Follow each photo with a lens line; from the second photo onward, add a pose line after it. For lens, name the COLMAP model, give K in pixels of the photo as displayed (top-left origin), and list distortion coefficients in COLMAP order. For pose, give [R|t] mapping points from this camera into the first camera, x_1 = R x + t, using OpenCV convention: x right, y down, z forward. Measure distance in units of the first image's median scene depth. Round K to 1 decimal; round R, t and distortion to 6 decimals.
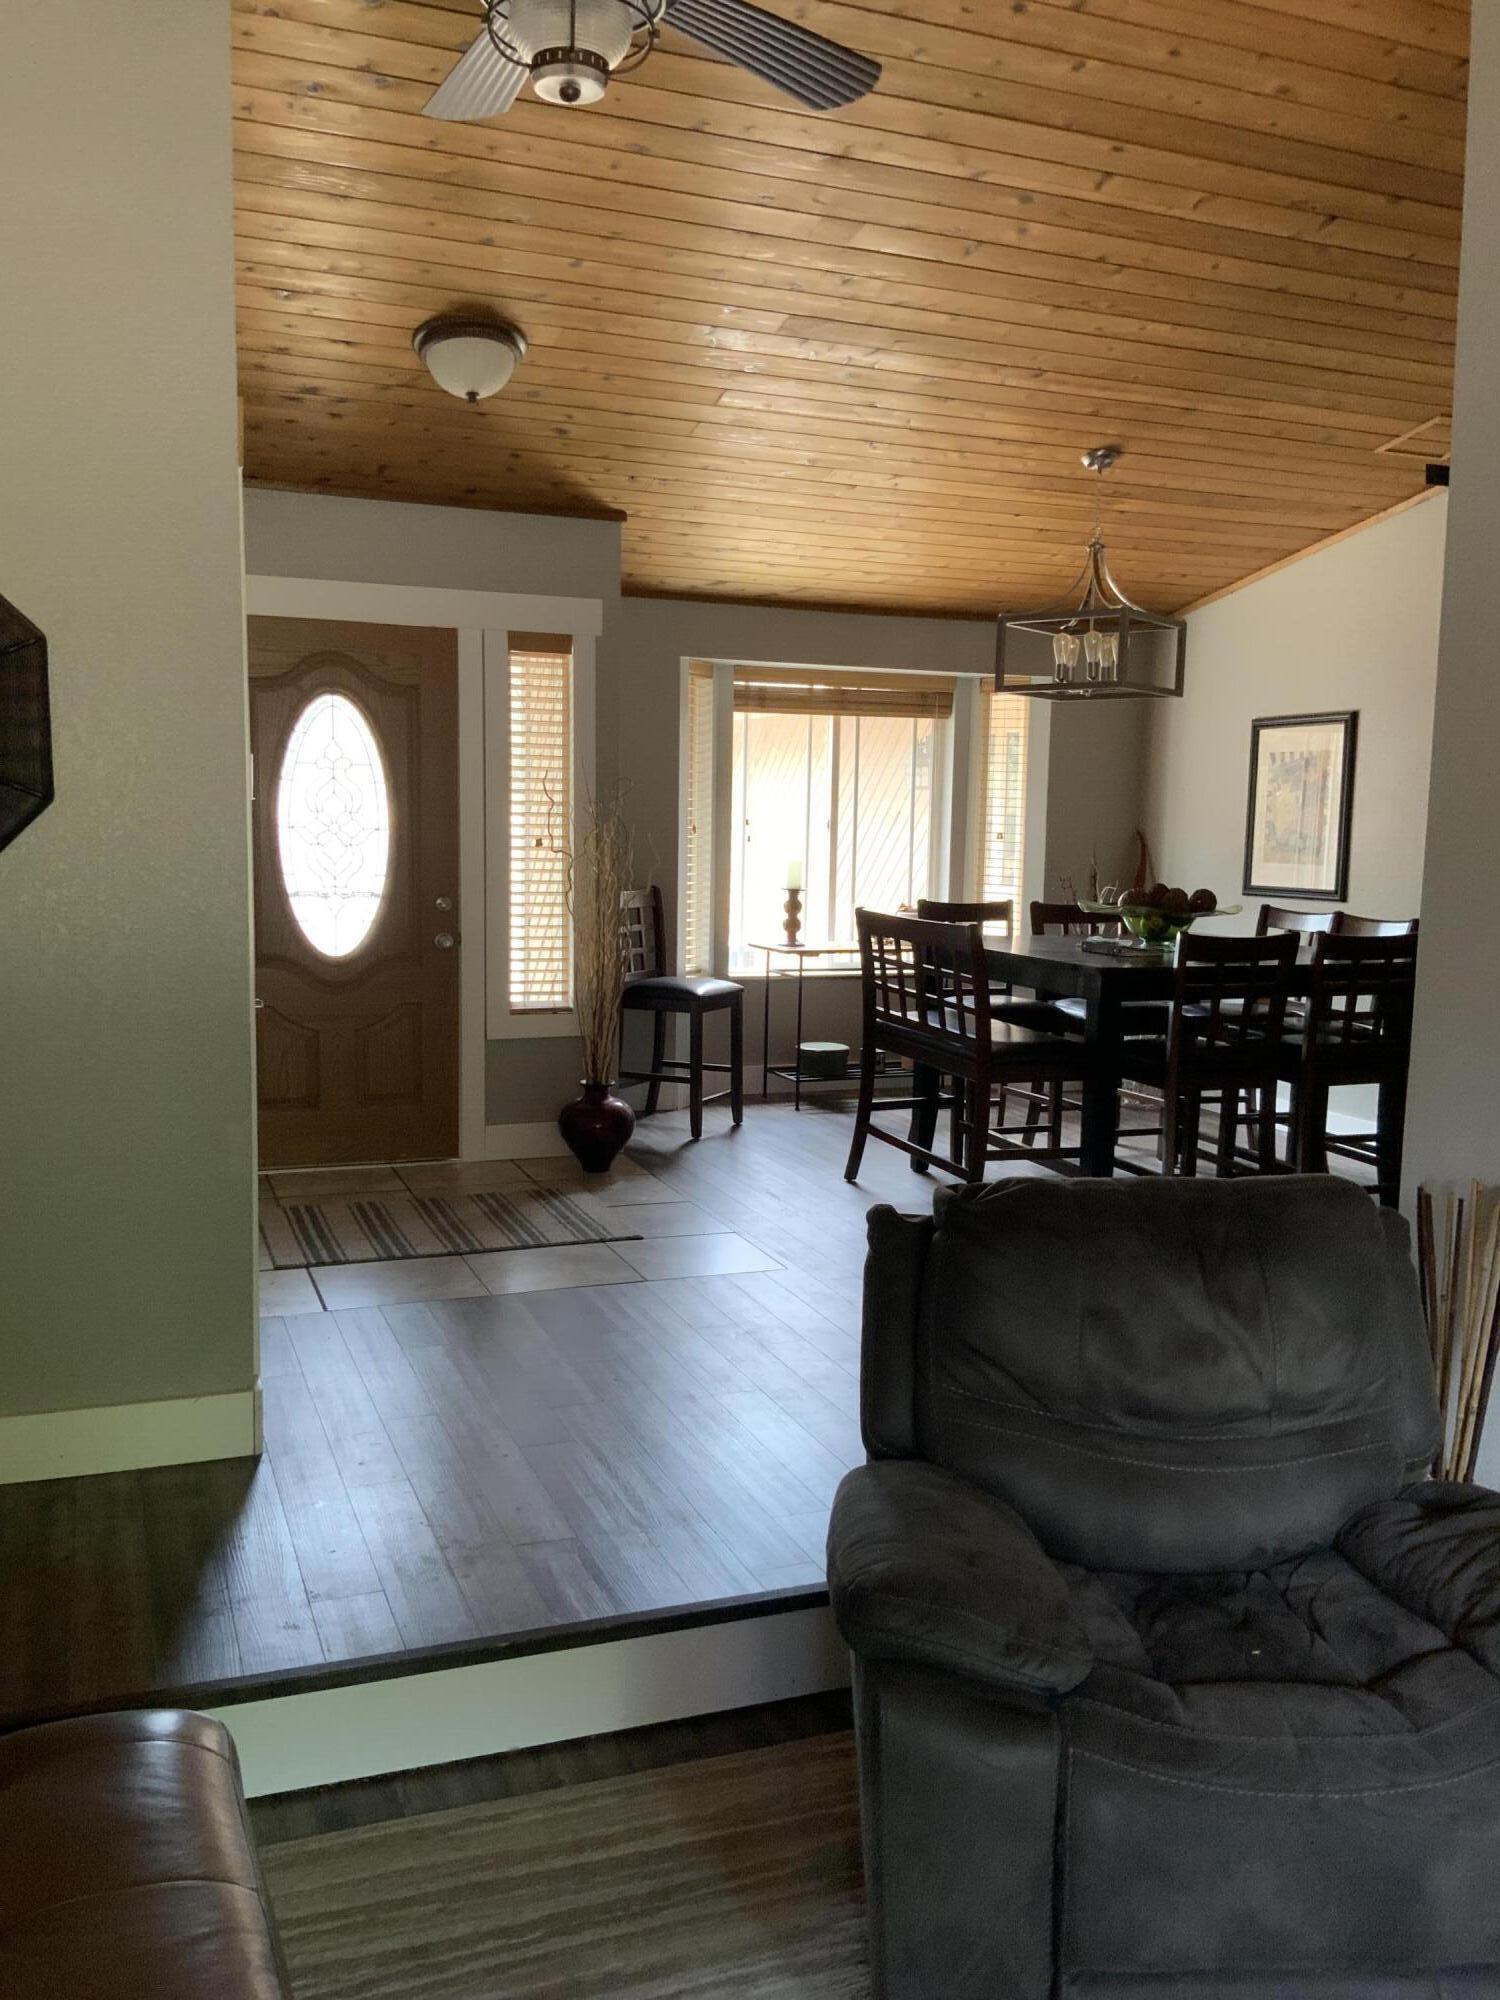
lens RADIAL K [[1667.3, 0, 750.0], [0, 1667.3, 1000.0], [0, 0, 1]] dist [0.113757, -0.173386]
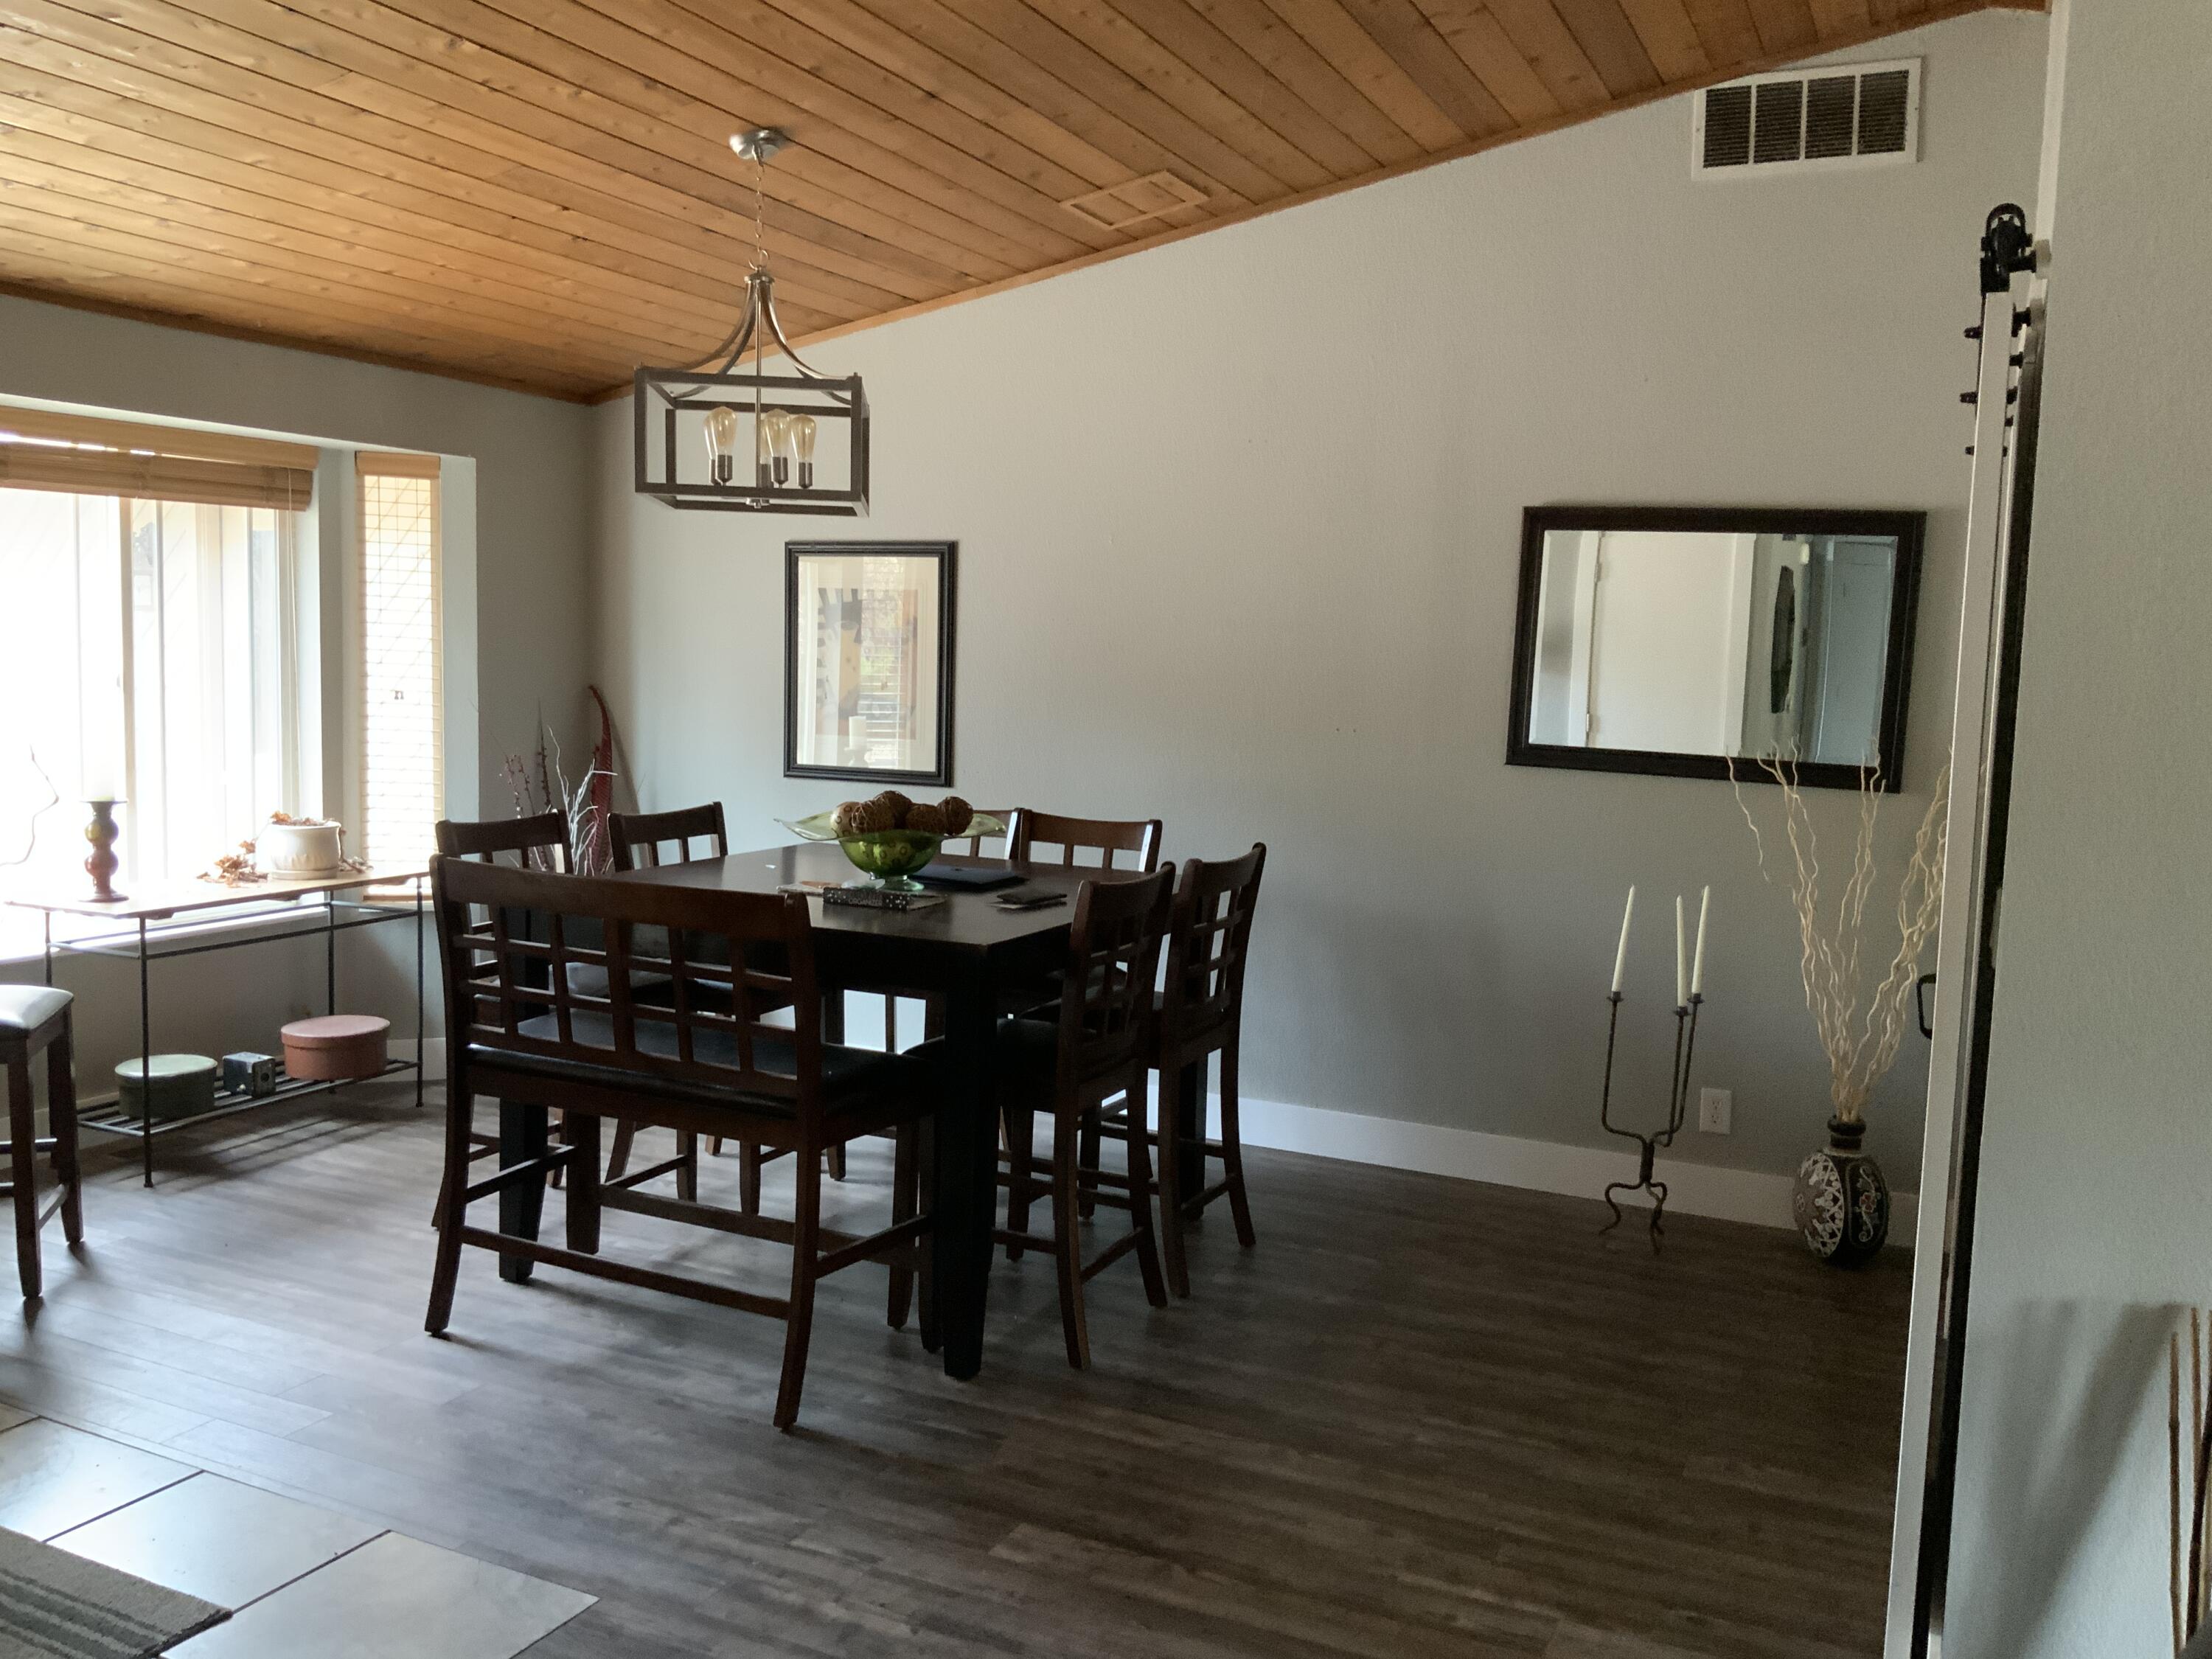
lens RADIAL K [[1844.1, 0, 1106.0], [0, 1844.1, 829.5], [0, 0, 1]] dist [0.113757, -0.173386]
pose [[0.733653, -0.067901, 0.676124, -0.155378], [0.062596, 0.997518, 0.032255, -0.056041], [-0.676635, 0.018658, 0.736082, 0.299040]]
